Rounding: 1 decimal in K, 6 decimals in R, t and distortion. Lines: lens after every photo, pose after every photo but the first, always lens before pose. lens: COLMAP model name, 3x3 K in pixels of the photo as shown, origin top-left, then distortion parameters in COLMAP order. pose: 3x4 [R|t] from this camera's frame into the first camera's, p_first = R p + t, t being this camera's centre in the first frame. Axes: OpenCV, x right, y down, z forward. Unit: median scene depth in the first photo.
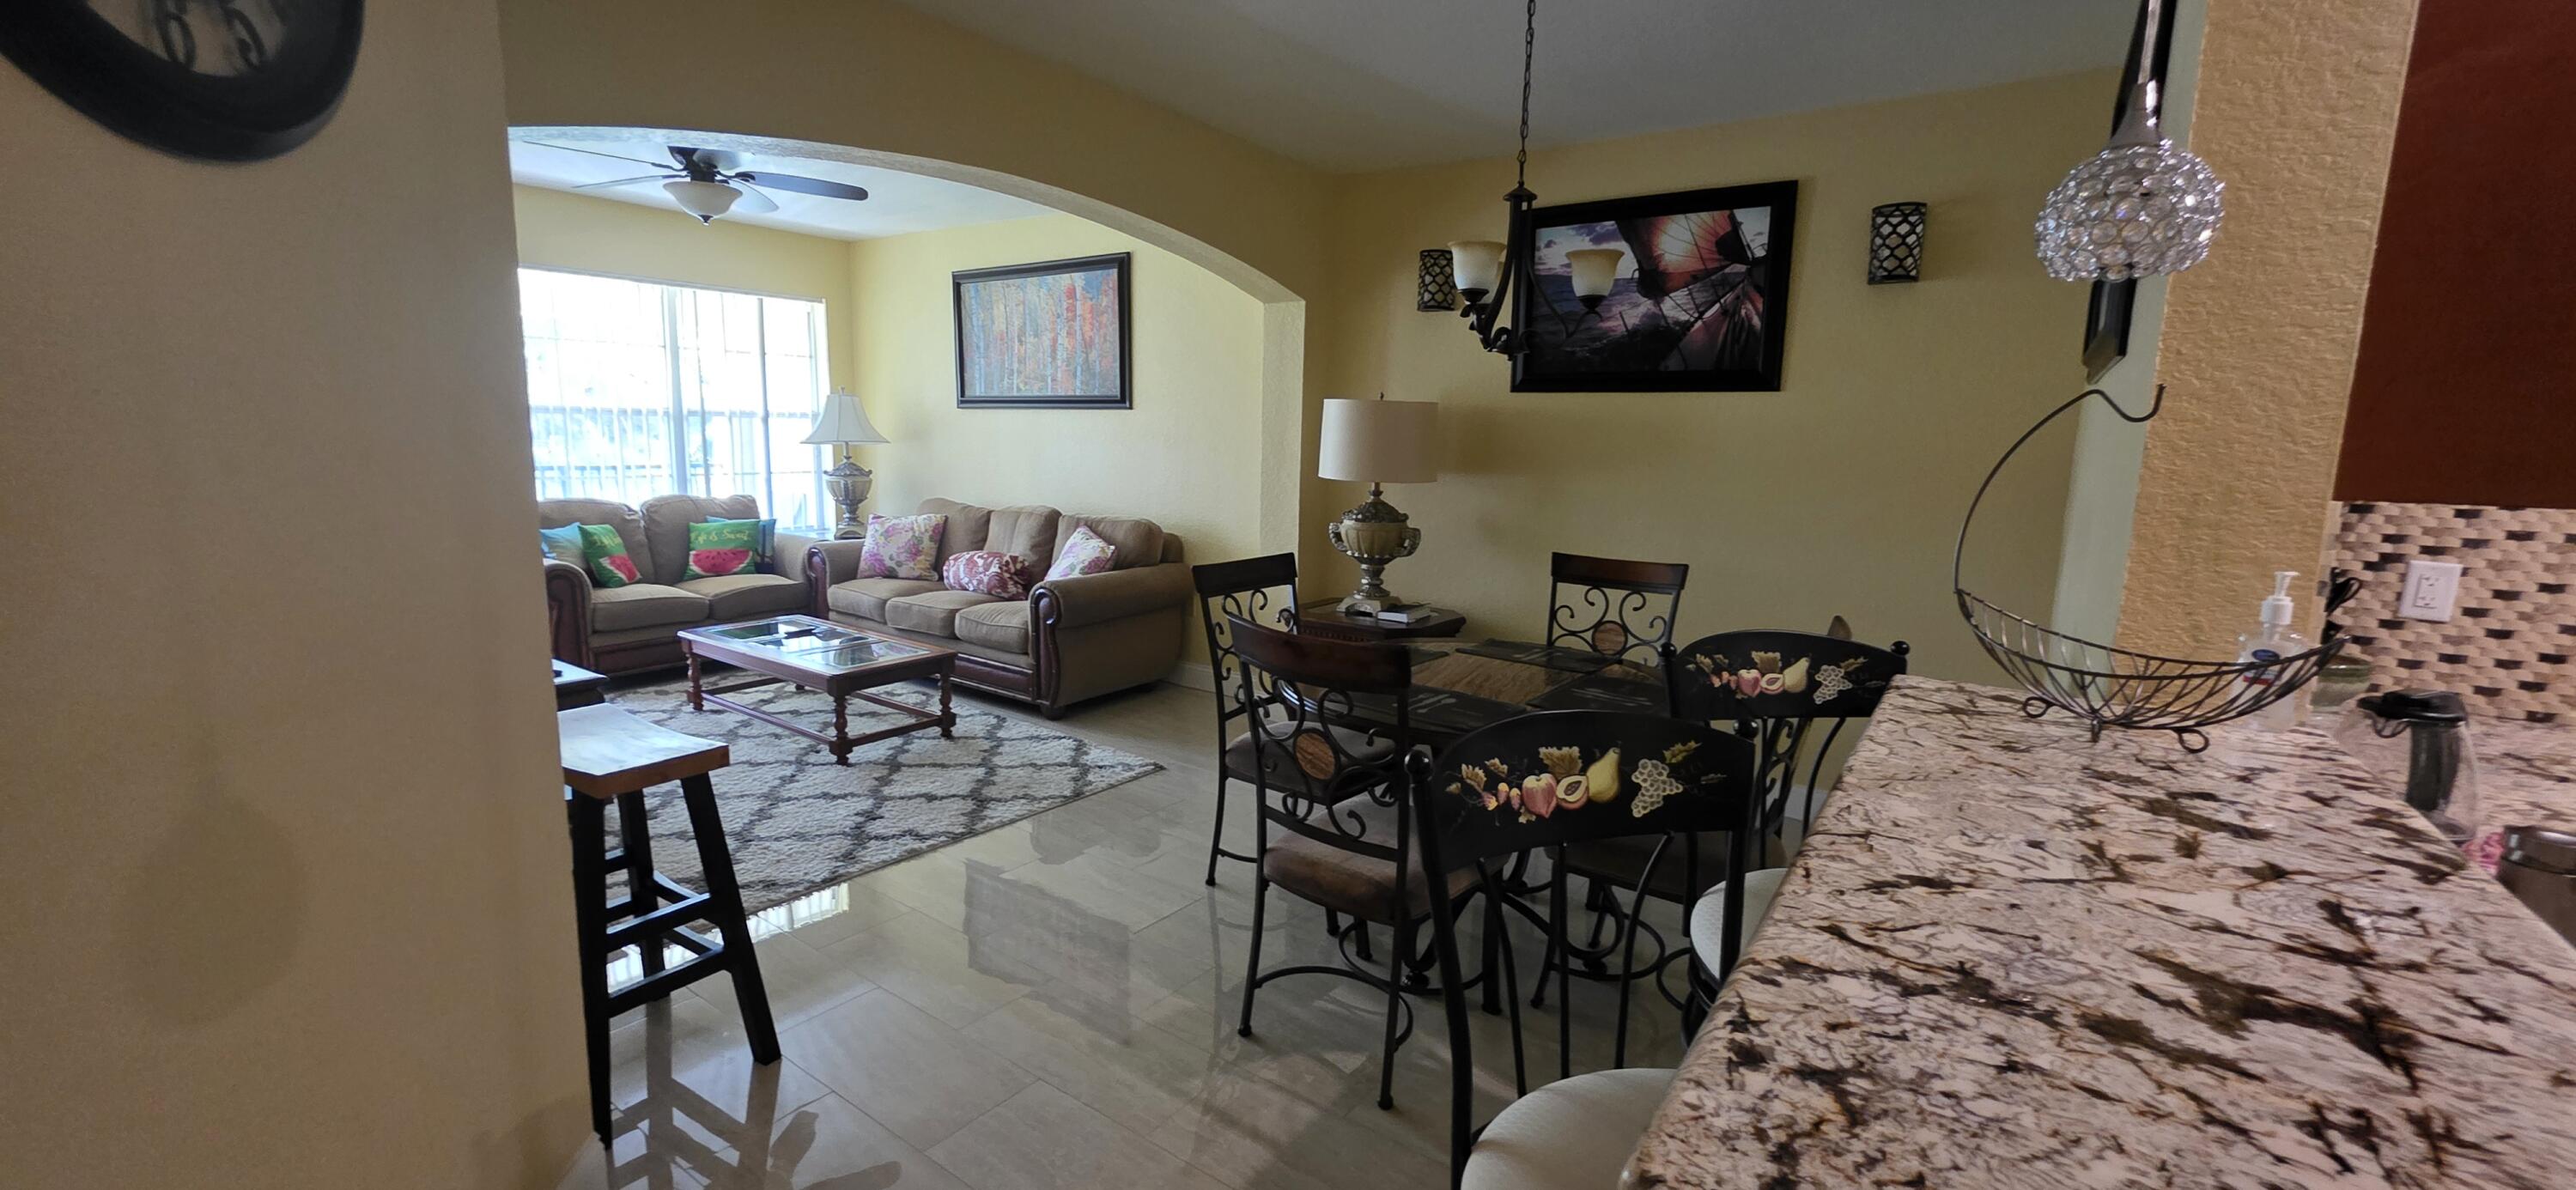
lens RADIAL K [[1020.2, 0, 1287.1], [0, 1020.2, 591.8], [0, 0, 1]] dist [0.000253, 0.000037]
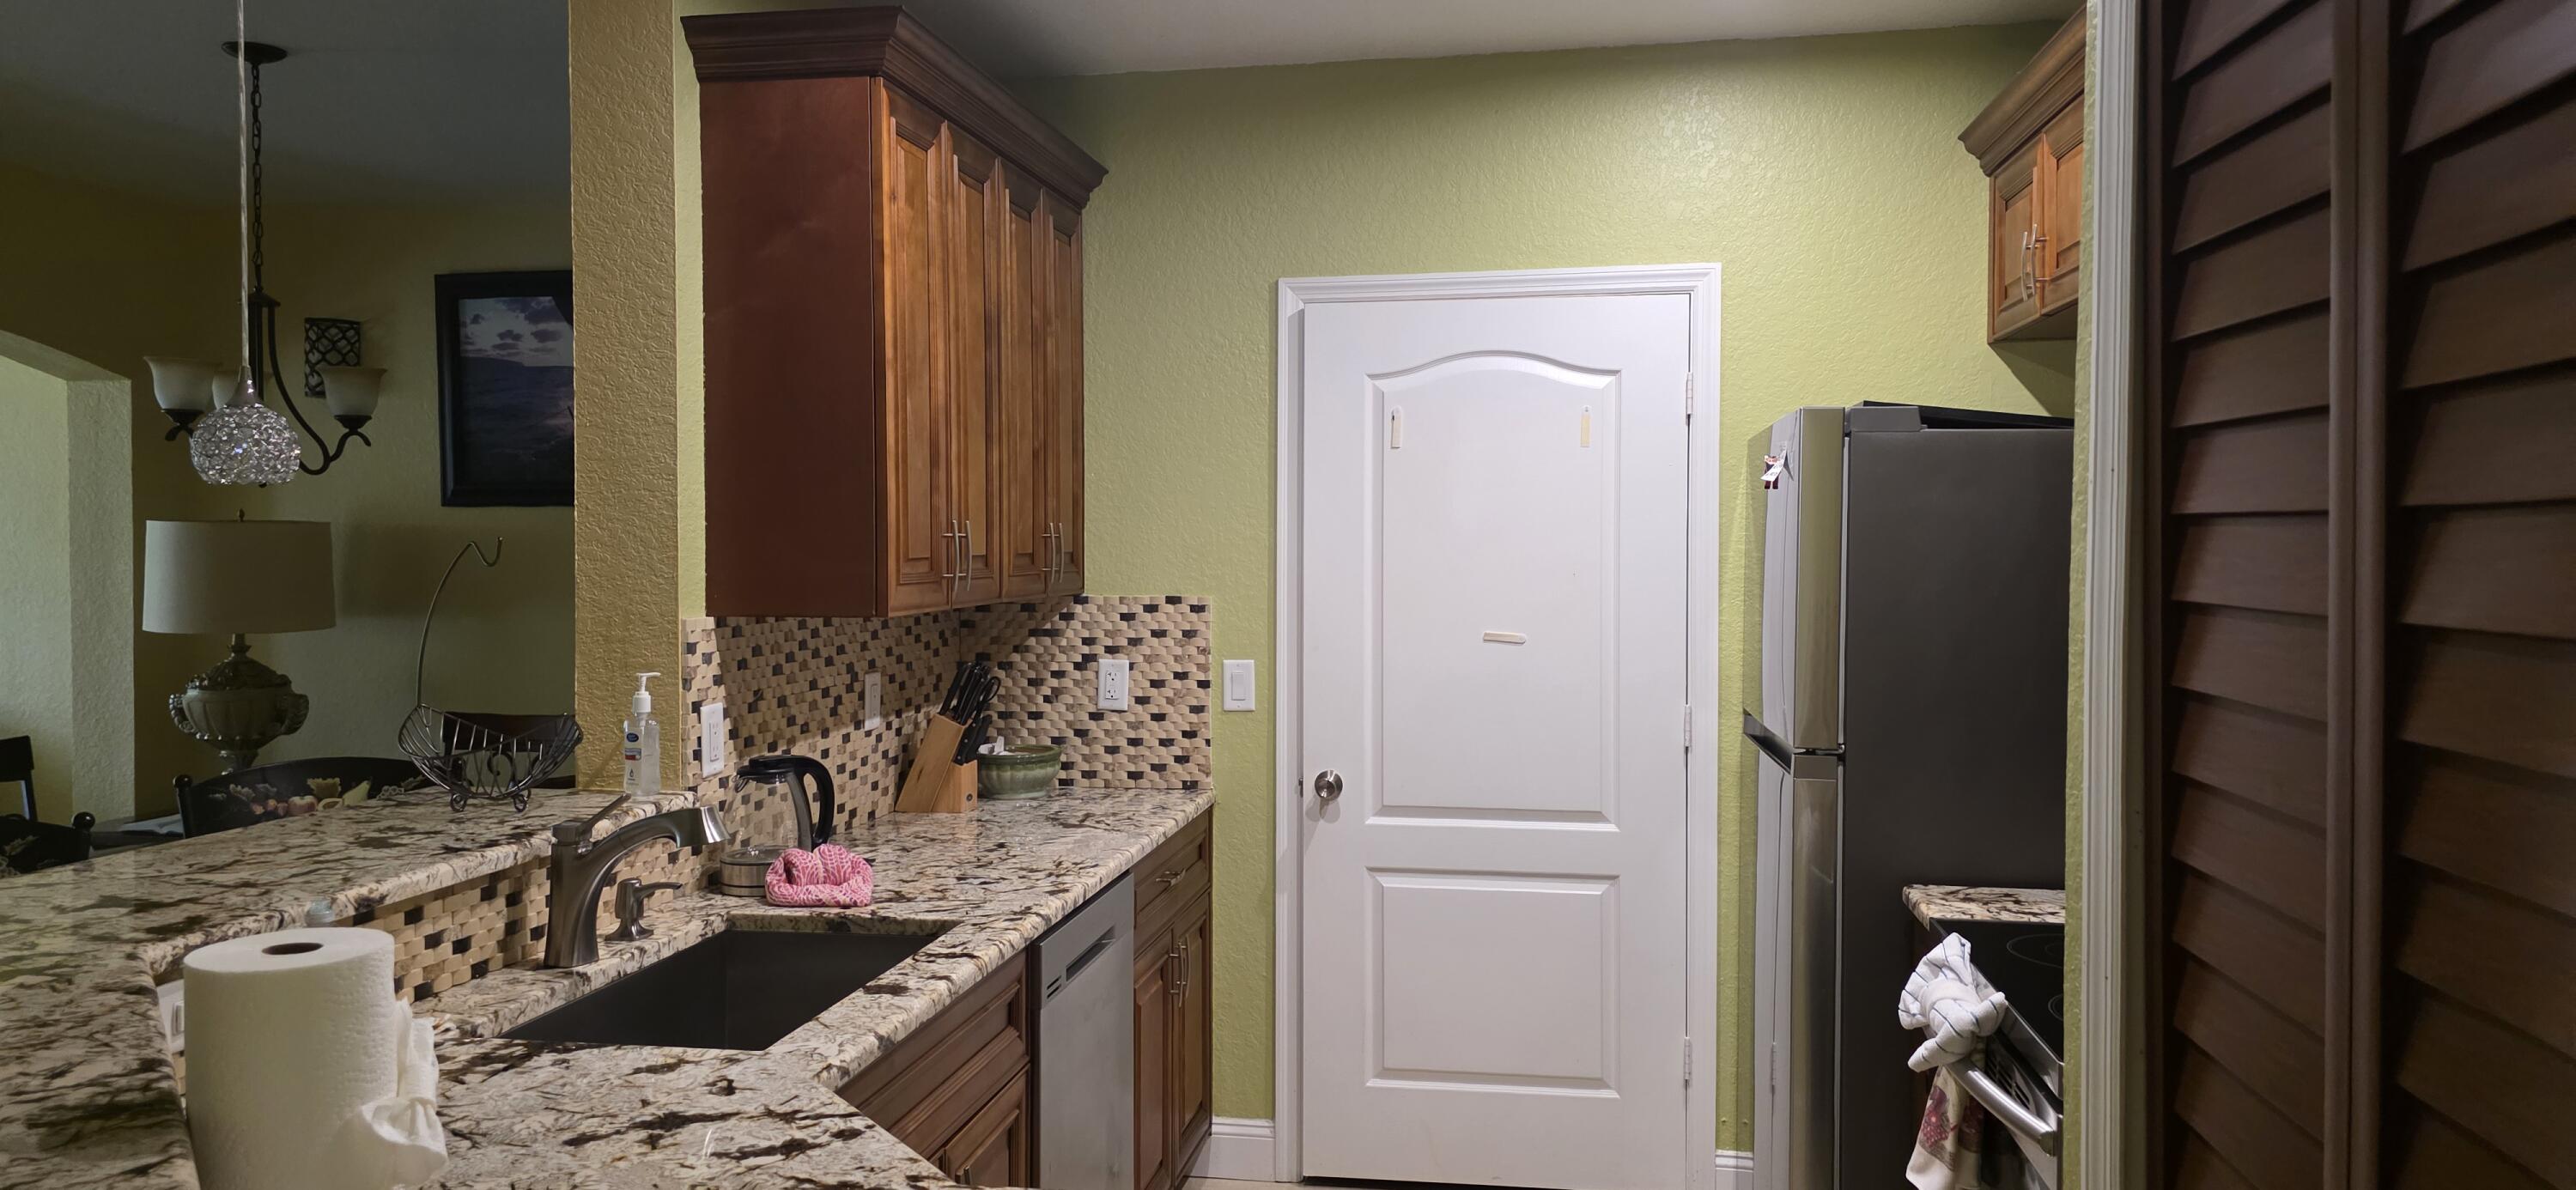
lens RADIAL K [[1695.3, 0, 1291.1], [0, 1695.3, 588.0], [0, 0, 1]] dist [0.005571, -0.022687]
pose [[0.891590, -0.038399, 0.451212, 0.439908], [0.093374, 0.990575, -0.100207, 0.101636], [-0.443111, 0.131476, 0.886773, -0.799646]]
